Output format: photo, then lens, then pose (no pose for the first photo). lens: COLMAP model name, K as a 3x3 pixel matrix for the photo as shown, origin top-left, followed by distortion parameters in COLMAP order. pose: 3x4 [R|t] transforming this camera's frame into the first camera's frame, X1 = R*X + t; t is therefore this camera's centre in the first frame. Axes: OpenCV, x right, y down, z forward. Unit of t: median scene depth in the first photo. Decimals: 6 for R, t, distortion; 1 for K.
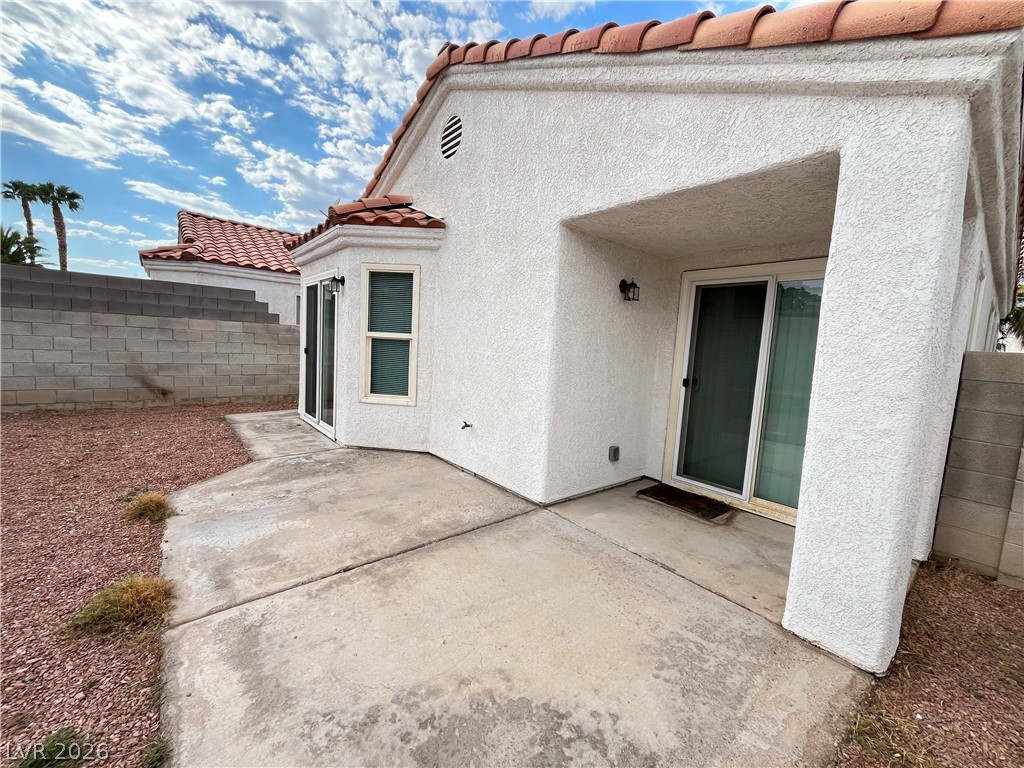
lens RADIAL K [[416.4, 0, 512.0], [0, 416.4, 384.0], [0, 0, 1]] dist [-0.004309, 0.000066]
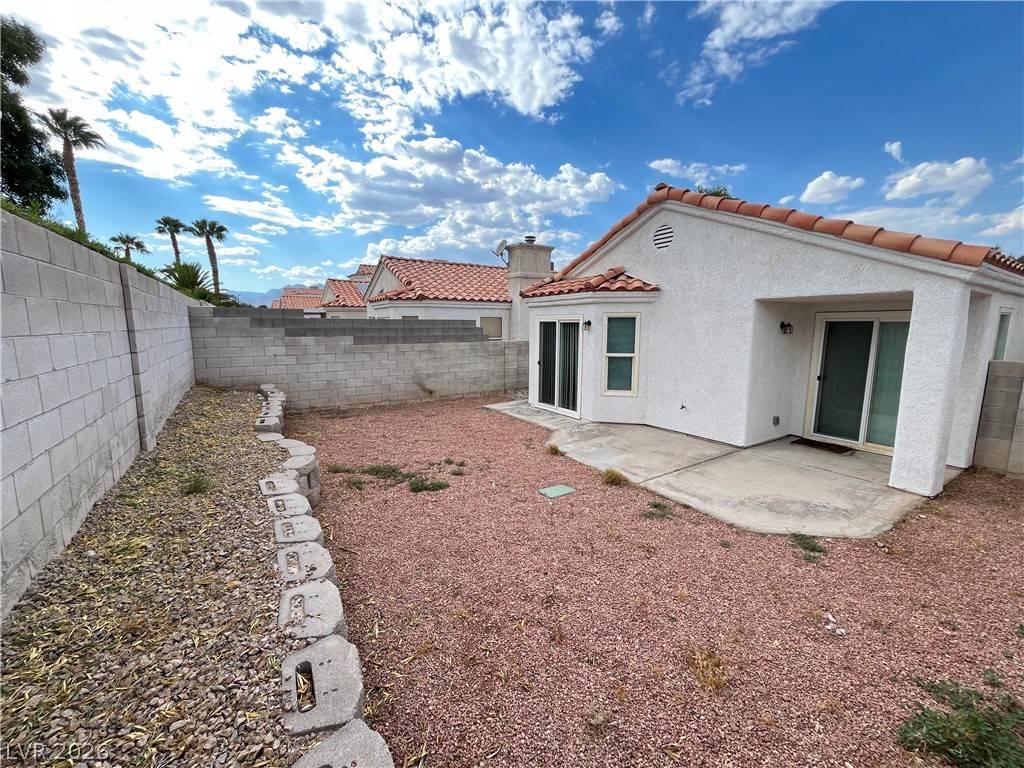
lens RADIAL K [[416.4, 0, 512.0], [0, 416.4, 384.0], [0, 0, 1]] dist [-0.004309, 0.000066]
pose [[0.990842, -0.035567, -0.130256, -0.625787], [0.040328, 0.998605, 0.034094, -0.091341], [0.128862, -0.039034, 0.990894, -0.871653]]
